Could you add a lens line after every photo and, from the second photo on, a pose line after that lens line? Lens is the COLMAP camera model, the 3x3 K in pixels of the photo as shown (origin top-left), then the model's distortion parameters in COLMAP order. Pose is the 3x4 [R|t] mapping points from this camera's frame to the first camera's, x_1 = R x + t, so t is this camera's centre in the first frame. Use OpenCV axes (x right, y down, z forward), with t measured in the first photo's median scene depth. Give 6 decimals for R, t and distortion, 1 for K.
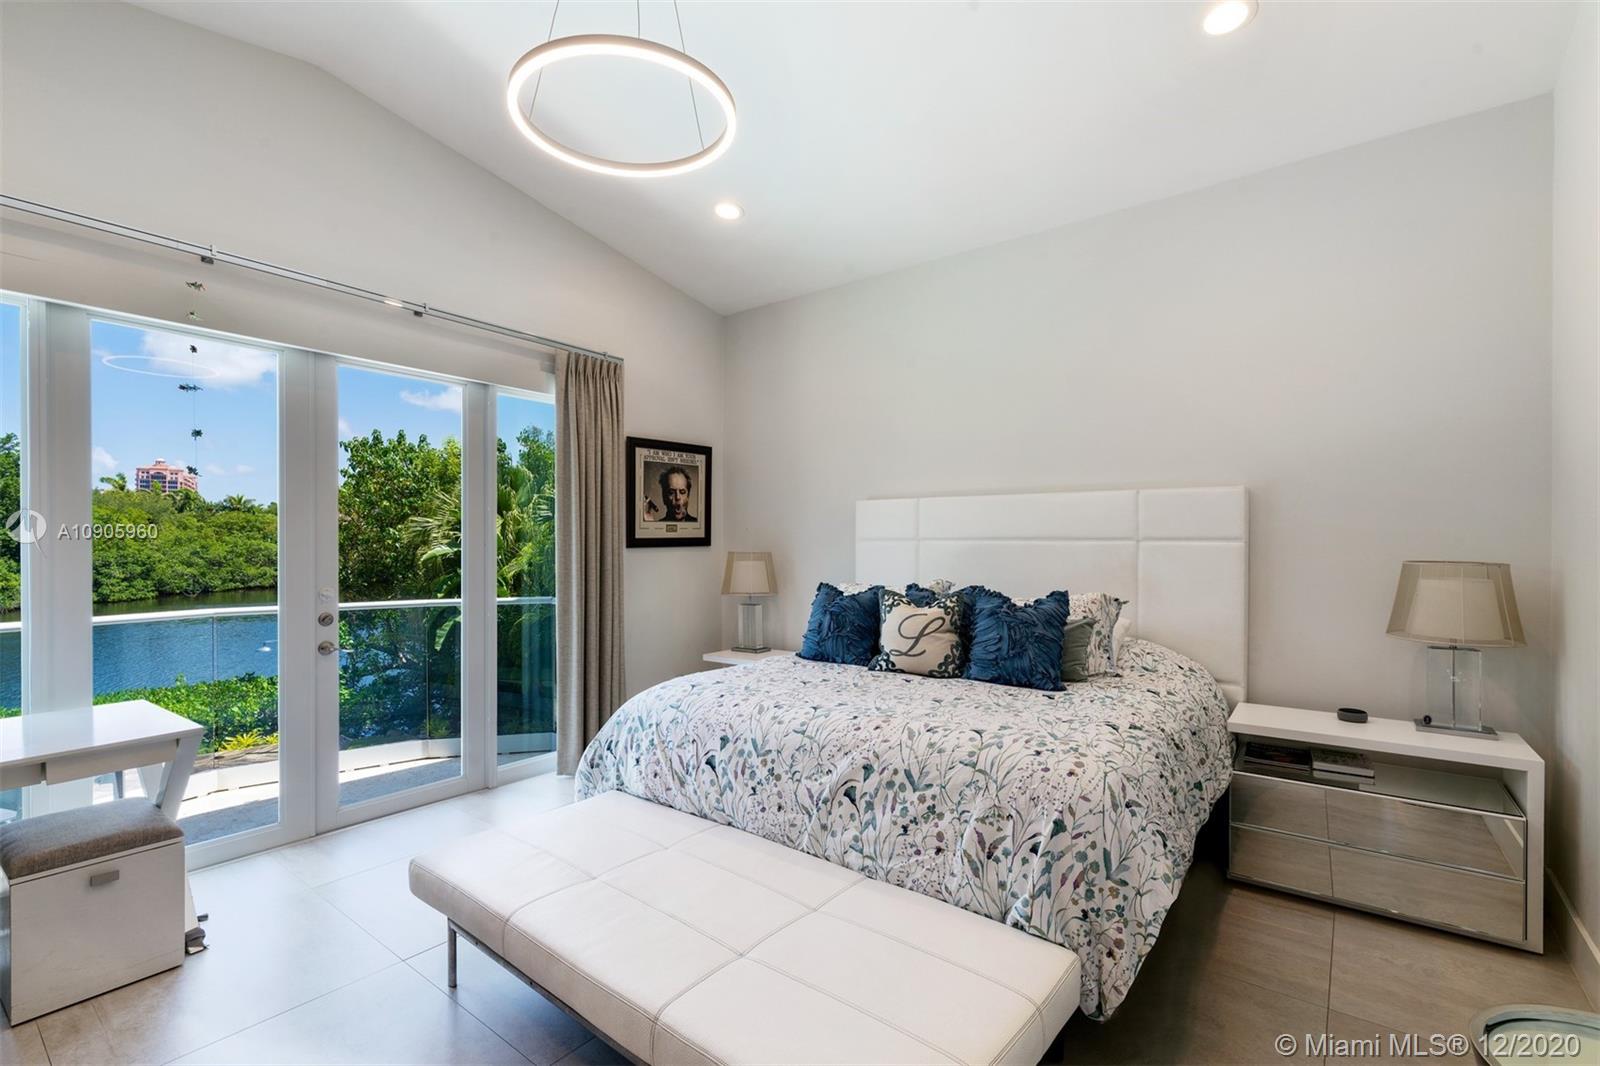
lens RADIAL K [[722.8, 0, 785.2], [0, 722.8, 544.6], [0, 0, 1]] dist [0.005684, 0.000370]
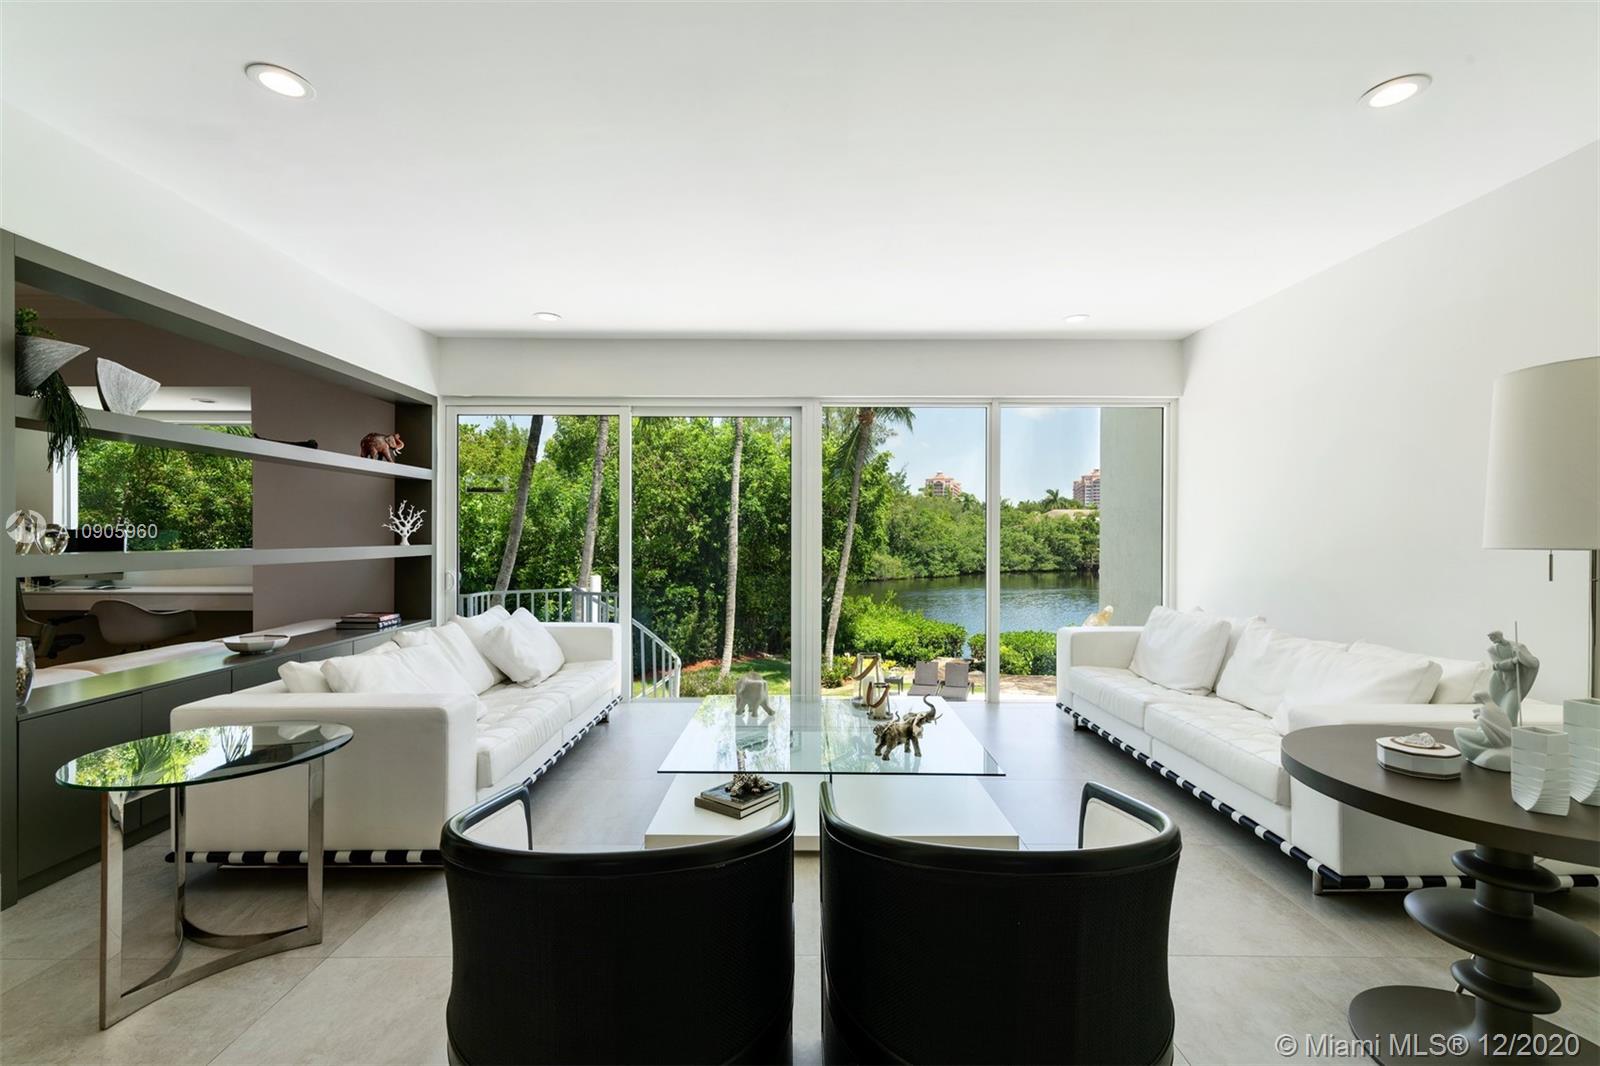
lens RADIAL K [[722.8, 0, 803.1], [0, 722.8, 536.6], [0, 0, 1]] dist [0.005684, 0.000370]
pose [[0.625713, 0.003497, -0.780046, -0.029676], [-0.004819, 0.999988, 0.000618, 0.005987], [0.780039, 0.003373, 0.625722, -0.233768]]
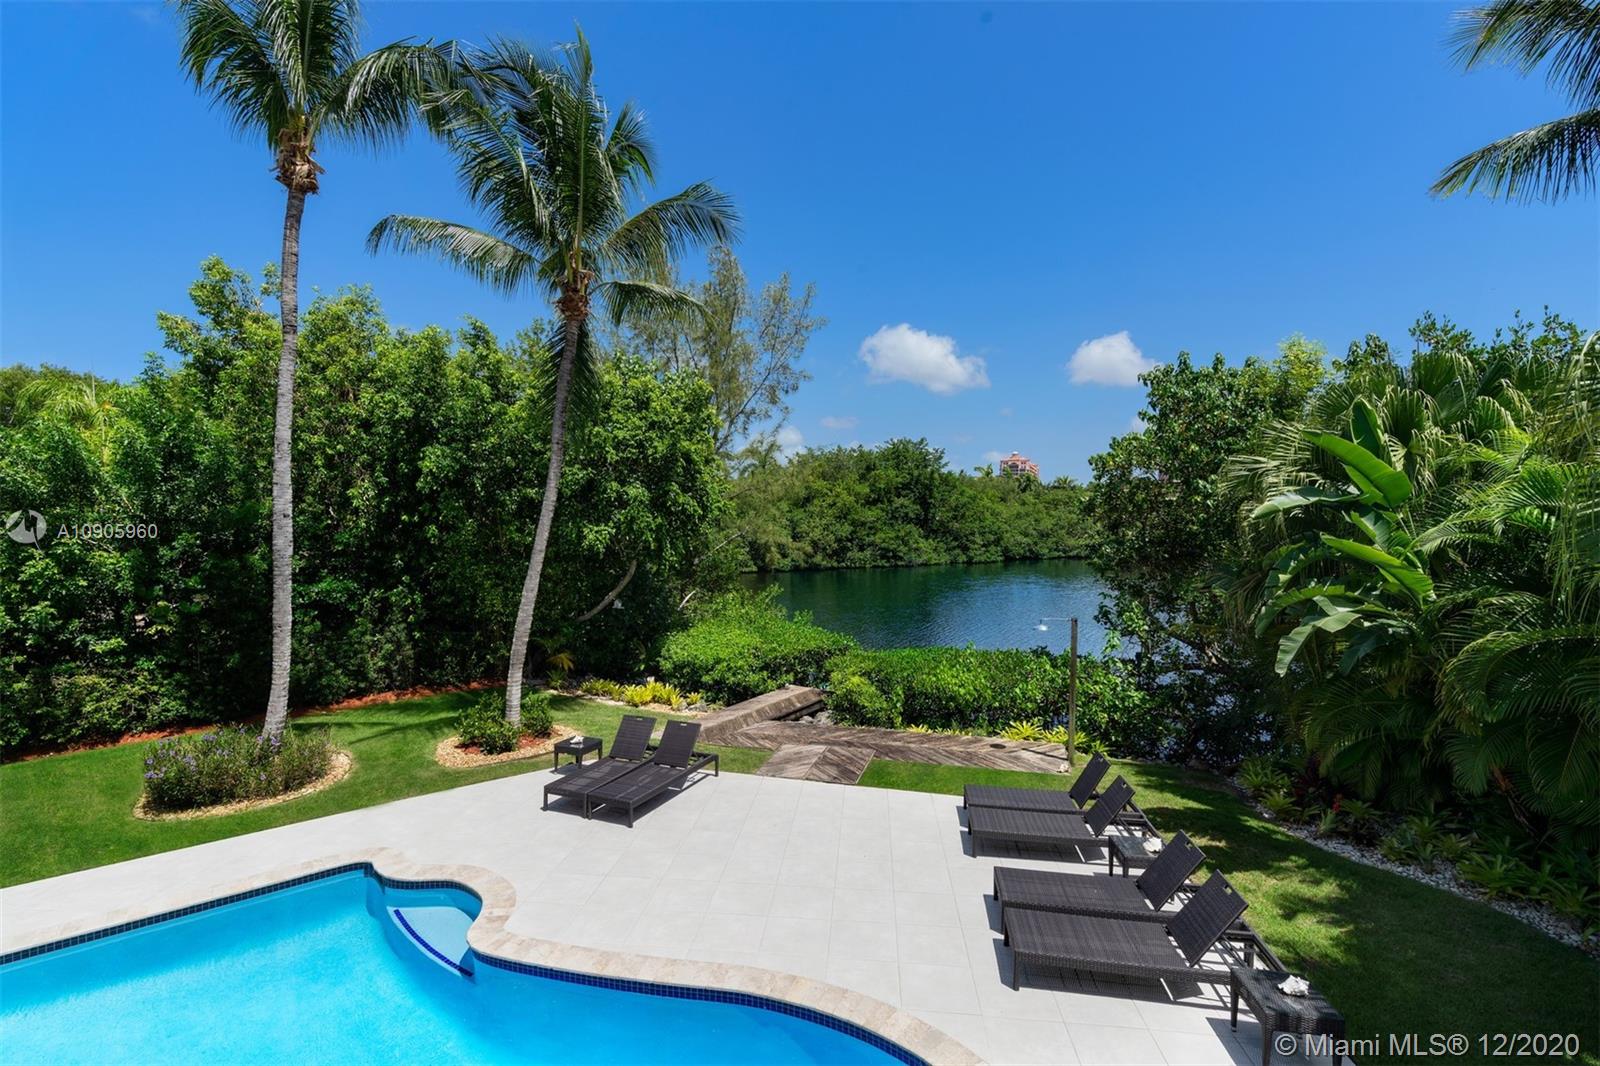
lens RADIAL K [[722.8, 0, 792.3], [0, 722.8, 543.4], [0, 0, 1]] dist [0.005684, 0.000370]
pose [[0.532929, 0.030810, -0.845599, -0.126051], [-0.004741, 0.999430, 0.033426, 0.016291], [0.846147, -0.013805, 0.532771, 0.228655]]
